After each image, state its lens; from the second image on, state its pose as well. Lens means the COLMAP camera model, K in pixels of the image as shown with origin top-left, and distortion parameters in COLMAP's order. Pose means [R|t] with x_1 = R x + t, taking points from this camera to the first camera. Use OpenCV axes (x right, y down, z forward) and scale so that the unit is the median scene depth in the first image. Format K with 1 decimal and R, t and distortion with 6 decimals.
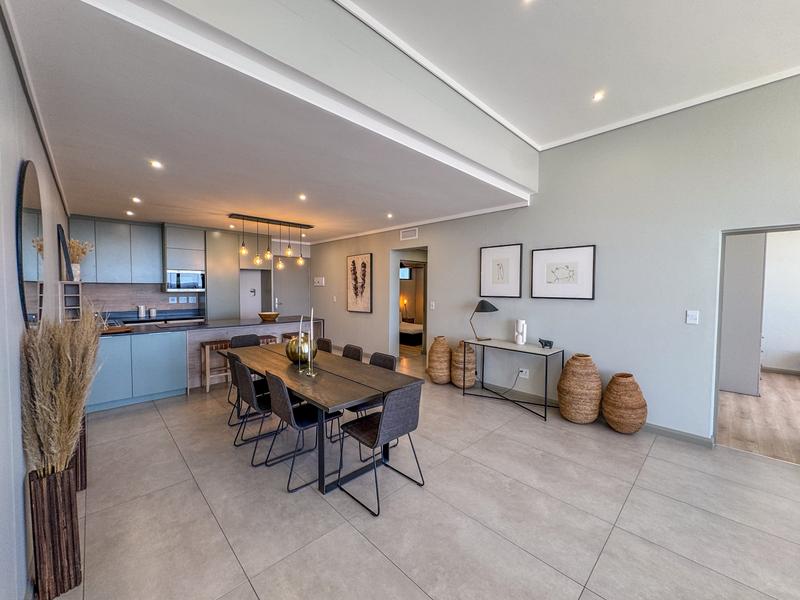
lens RADIAL K [[318.1, 0, 399.8], [0, 318.1, 299.2], [0, 0, 1]] dist [-0.003887, 0.000839]
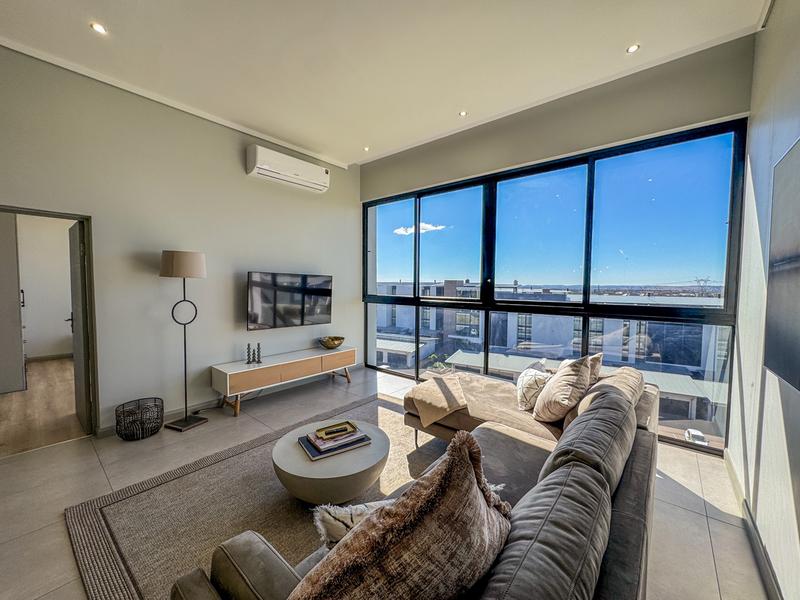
lens RADIAL K [[318.1, 0, 400.7], [0, 318.1, 299.6], [0, 0, 1]] dist [-0.003887, 0.000839]
pose [[-0.101020, -0.057513, 0.993221, 0.070853], [0.027456, 0.997786, 0.060570, 0.008207], [-0.994505, 0.033389, -0.099218, -0.026185]]
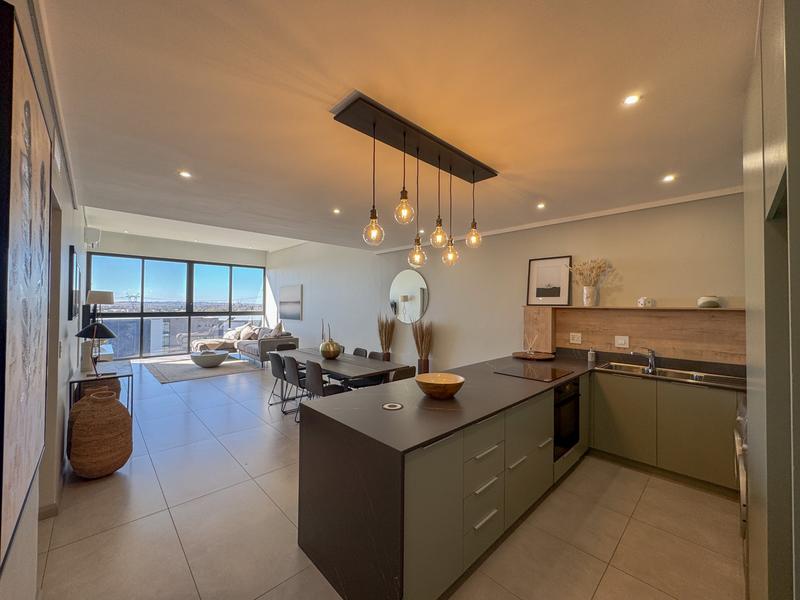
lens RADIAL K [[318.1, 0, 399.4], [0, 318.1, 299.1], [0, 0, 1]] dist [-0.003887, 0.000839]
pose [[-0.999845, -0.015448, 0.008468, -0.352700], [-0.015269, 0.999666, 0.020871, -0.061584], [-0.008787, 0.020739, -0.999746, 1.359461]]
